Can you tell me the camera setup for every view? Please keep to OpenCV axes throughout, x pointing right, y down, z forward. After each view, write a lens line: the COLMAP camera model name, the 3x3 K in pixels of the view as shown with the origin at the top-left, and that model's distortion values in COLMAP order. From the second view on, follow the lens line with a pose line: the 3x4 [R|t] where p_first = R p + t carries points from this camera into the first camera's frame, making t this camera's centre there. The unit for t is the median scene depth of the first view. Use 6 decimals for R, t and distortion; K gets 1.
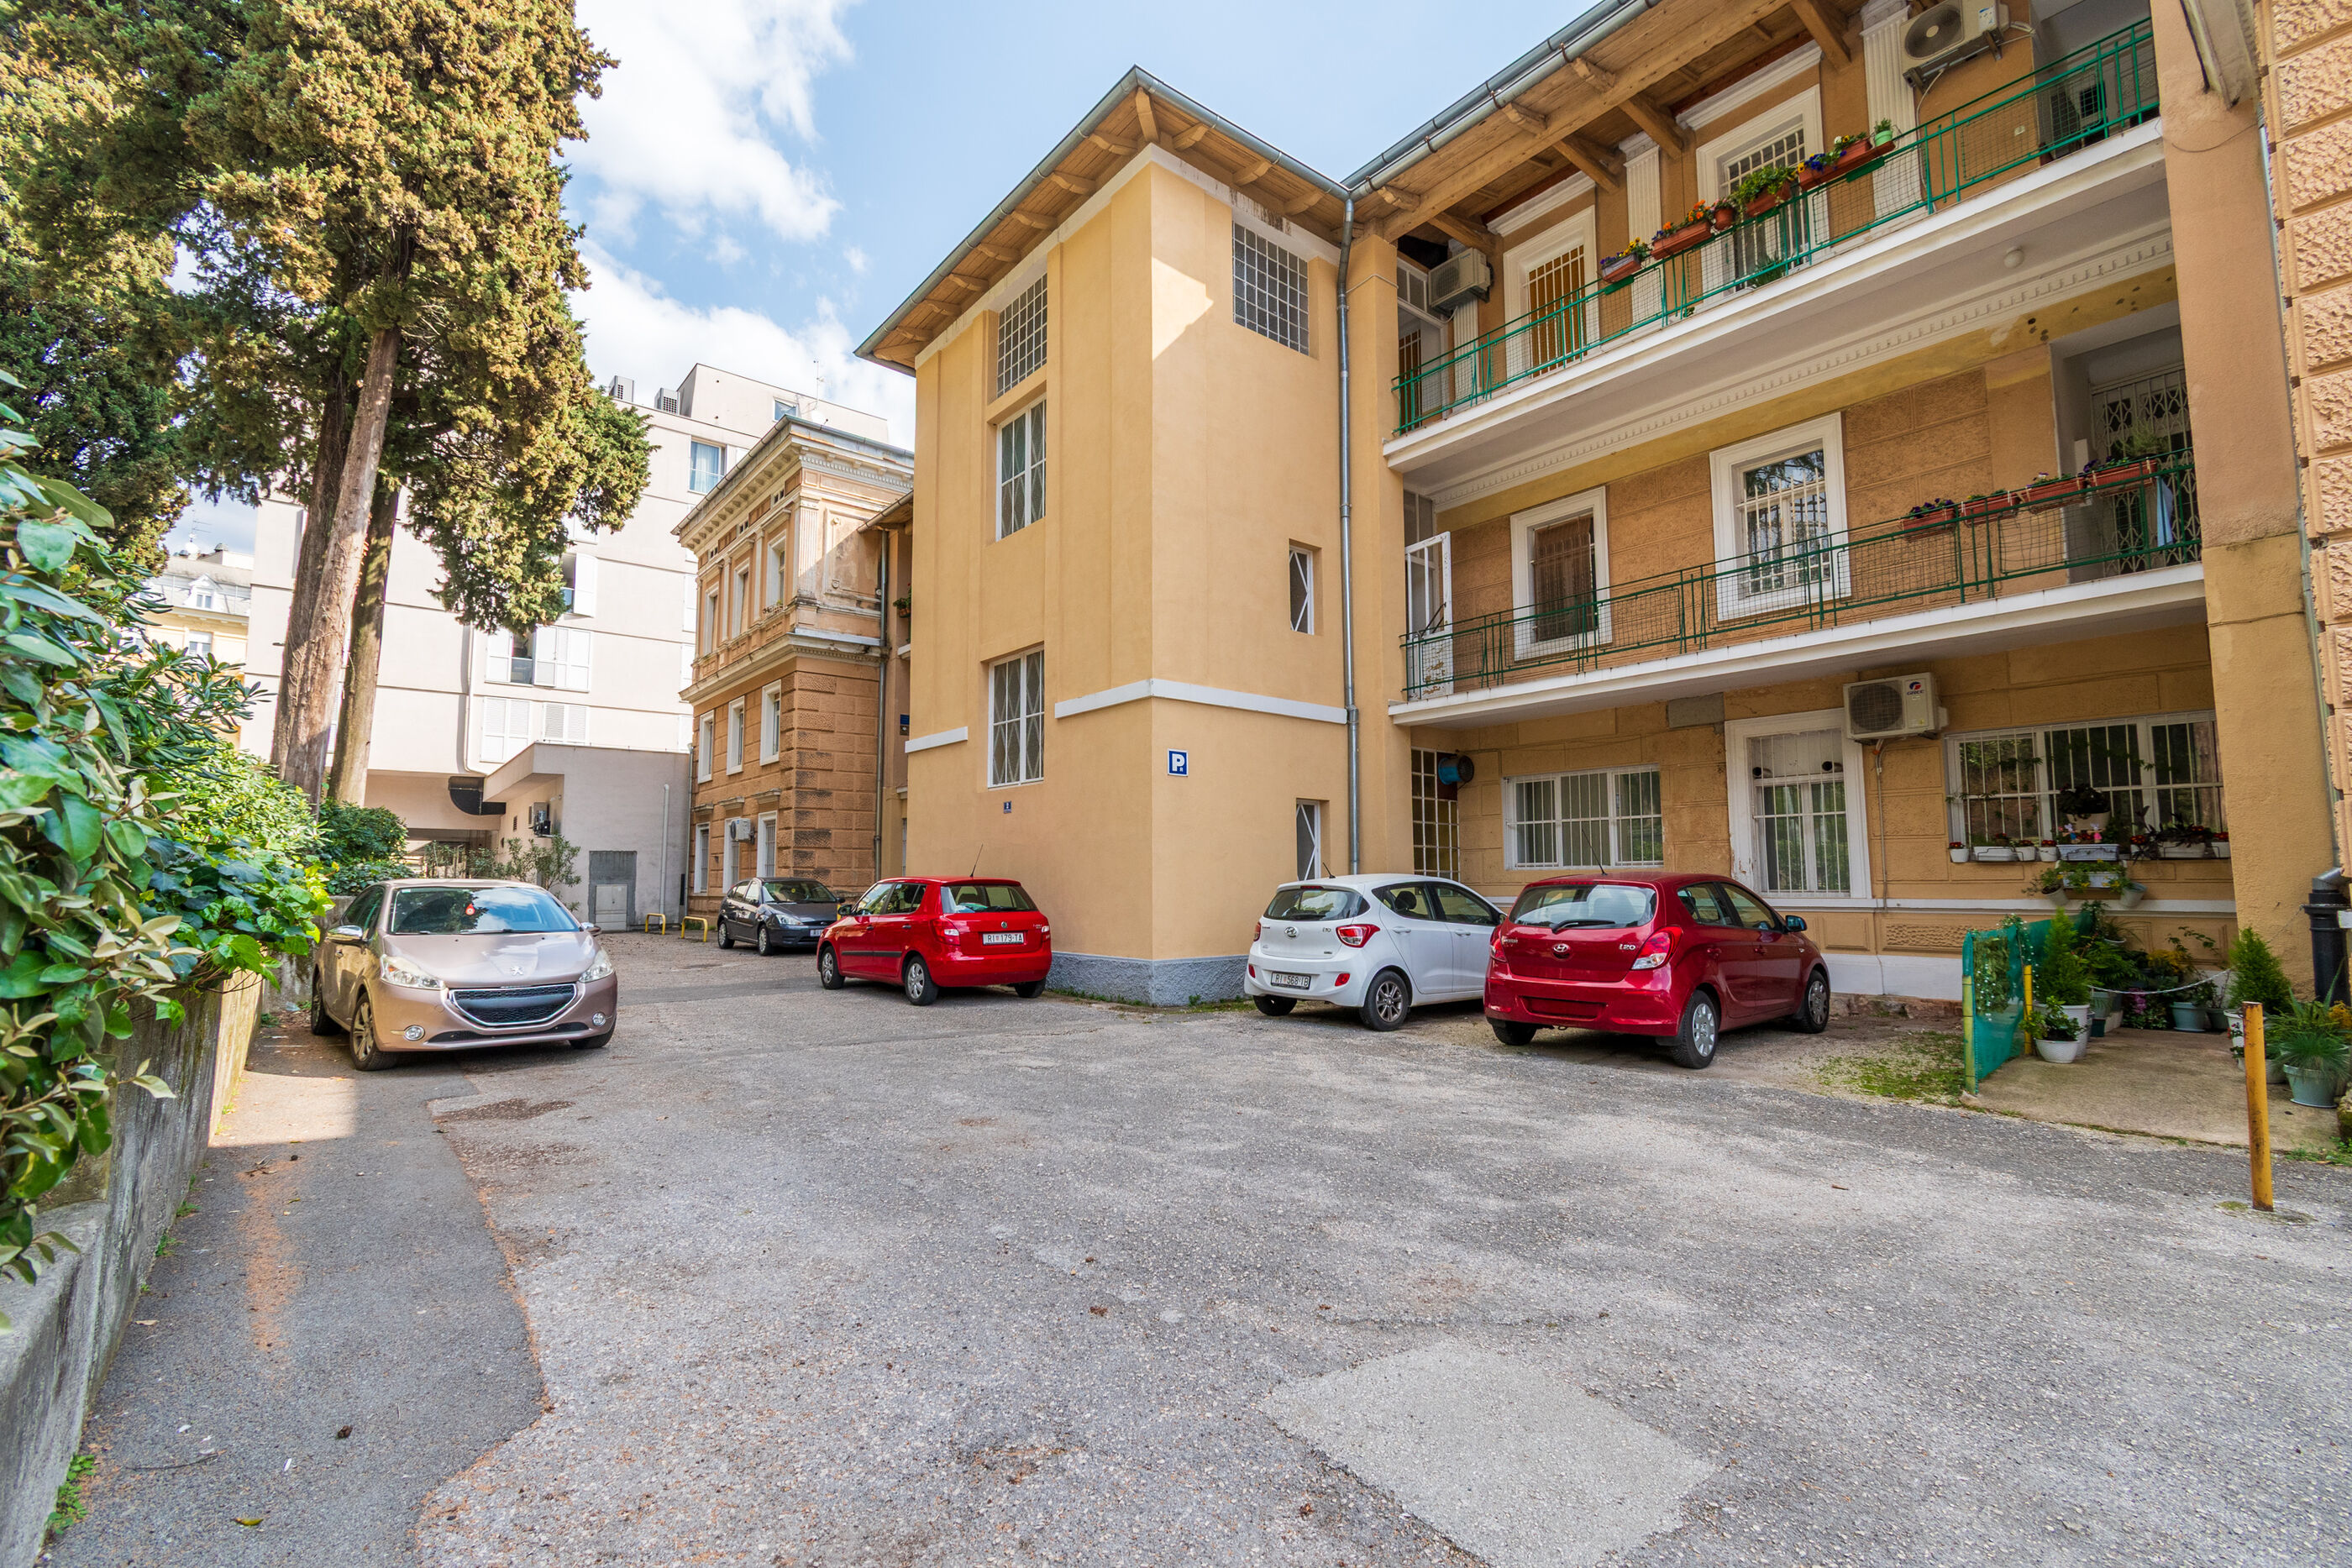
lens RADIAL K [[1034.6, 0, 1183.7], [0, 1034.6, 787.6], [0, 0, 1]] dist [-0.000303, -0.000111]
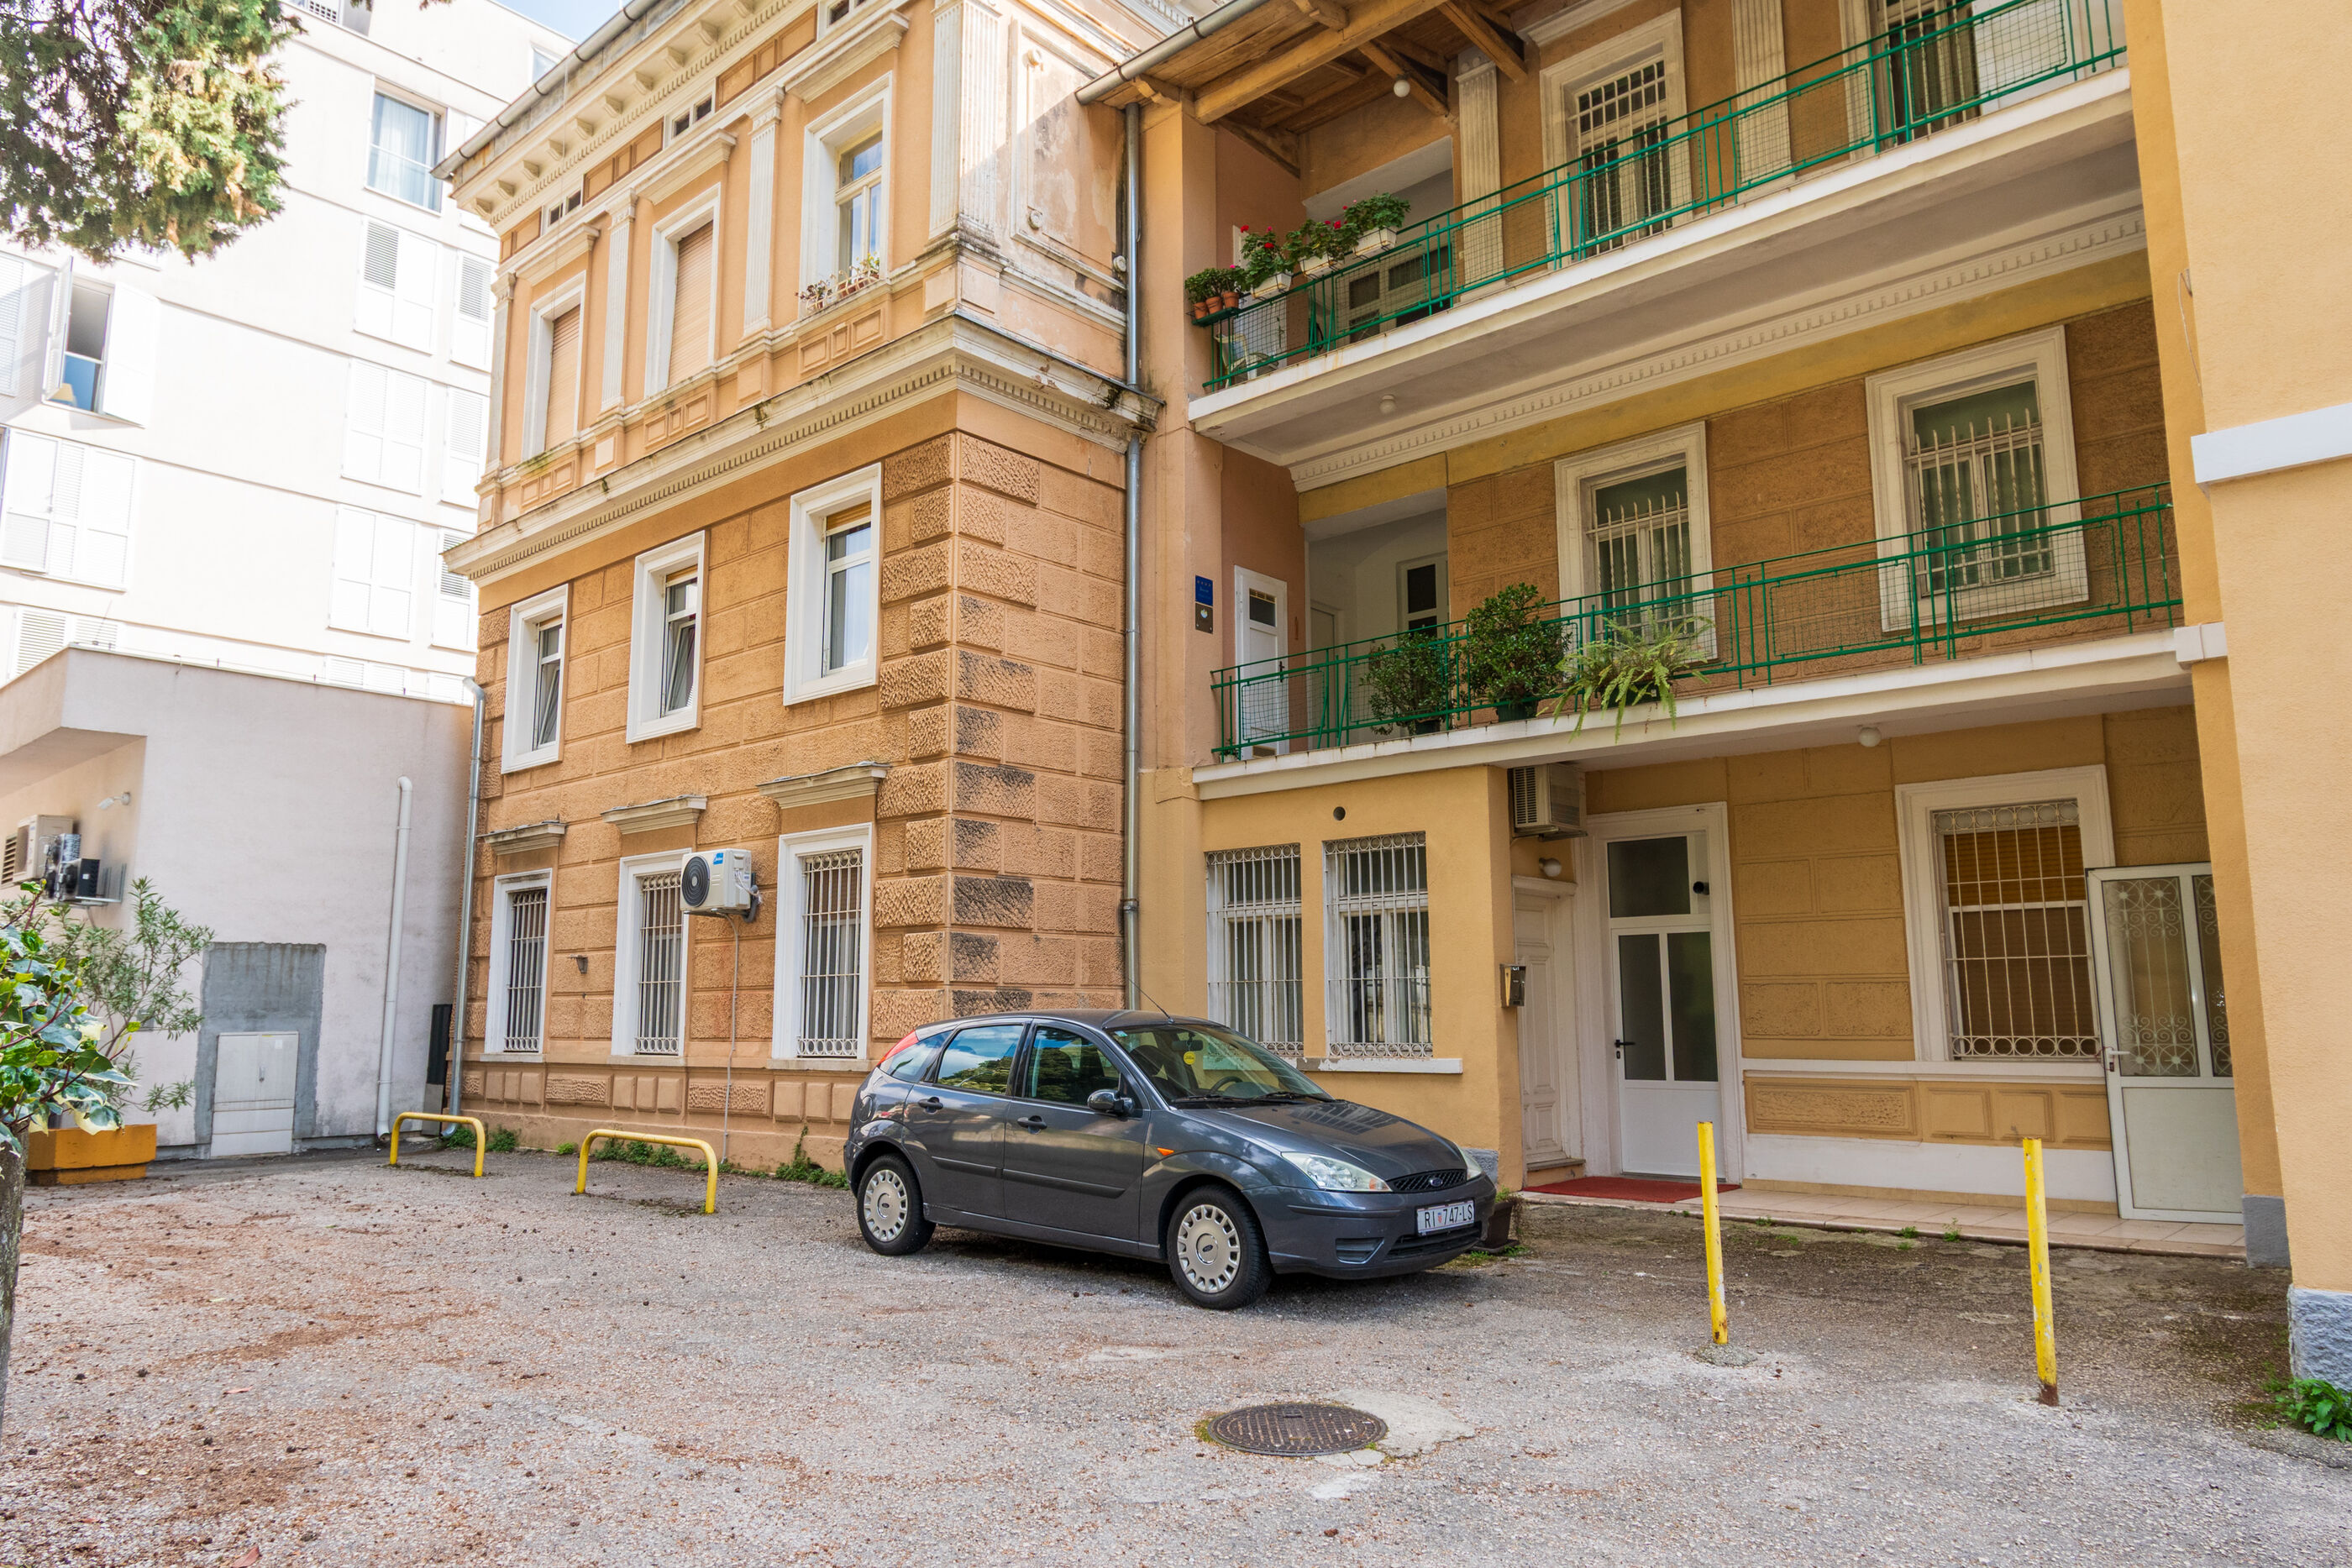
lens RADIAL K [[1598.7, 0, 1176.0], [0, 1598.7, 784.0], [0, 0, 1]] dist [0.005251, 0.001609]
pose [[0.990639, 0.025170, 0.134167, -0.297502], [-0.016810, 0.997866, -0.063088, 0.034206], [-0.135469, 0.060242, 0.988948, 0.363053]]
